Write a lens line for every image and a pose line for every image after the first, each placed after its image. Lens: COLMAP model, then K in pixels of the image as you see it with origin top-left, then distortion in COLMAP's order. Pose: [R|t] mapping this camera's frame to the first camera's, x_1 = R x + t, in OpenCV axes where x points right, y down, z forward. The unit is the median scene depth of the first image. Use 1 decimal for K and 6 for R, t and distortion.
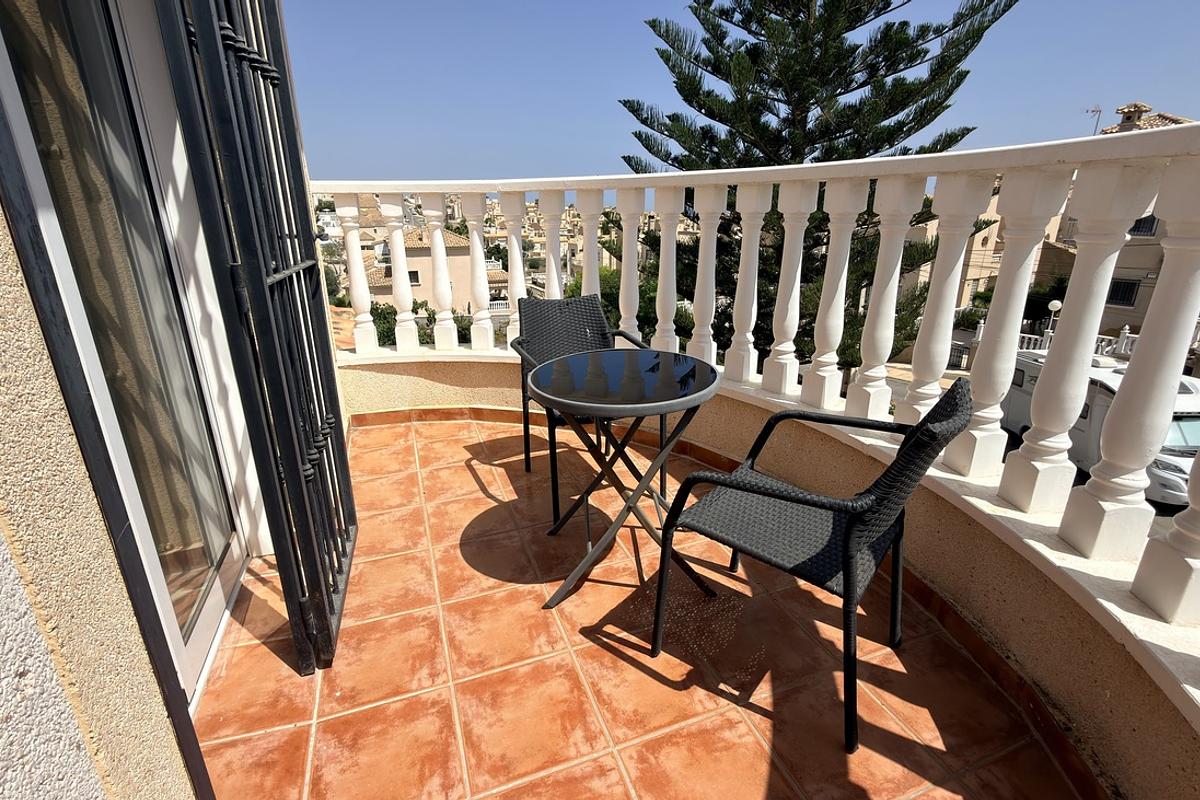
lens RADIAL K [[568.3, 0, 598.6], [0, 568.3, 398.8], [0, 0, 1]] dist [0.000469, 0.000416]
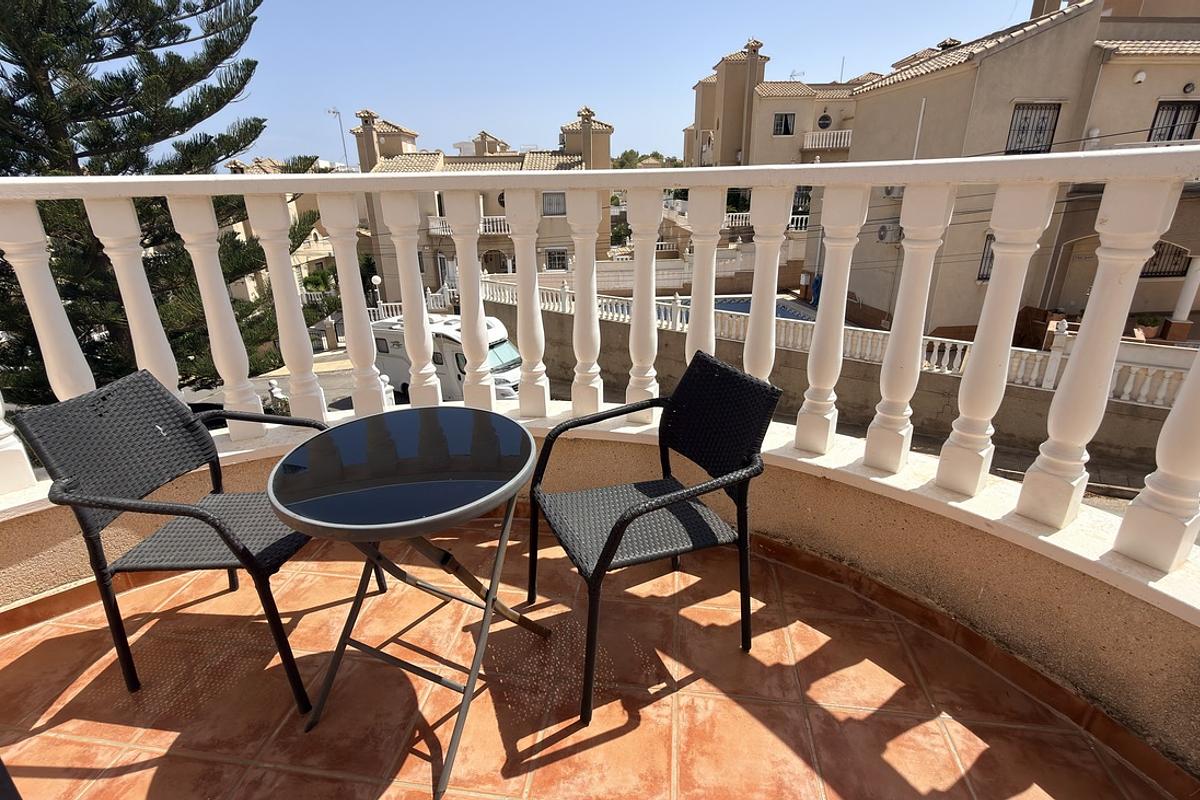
lens RADIAL K [[568.3, 0, 603.3], [0, 568.3, 402.8], [0, 0, 1]] dist [0.000469, 0.000416]
pose [[0.471030, -0.315975, 0.823584, -0.422249], [0.296688, 0.936000, 0.189421, -0.171528], [-0.830727, 0.155125, 0.534630, 0.360445]]
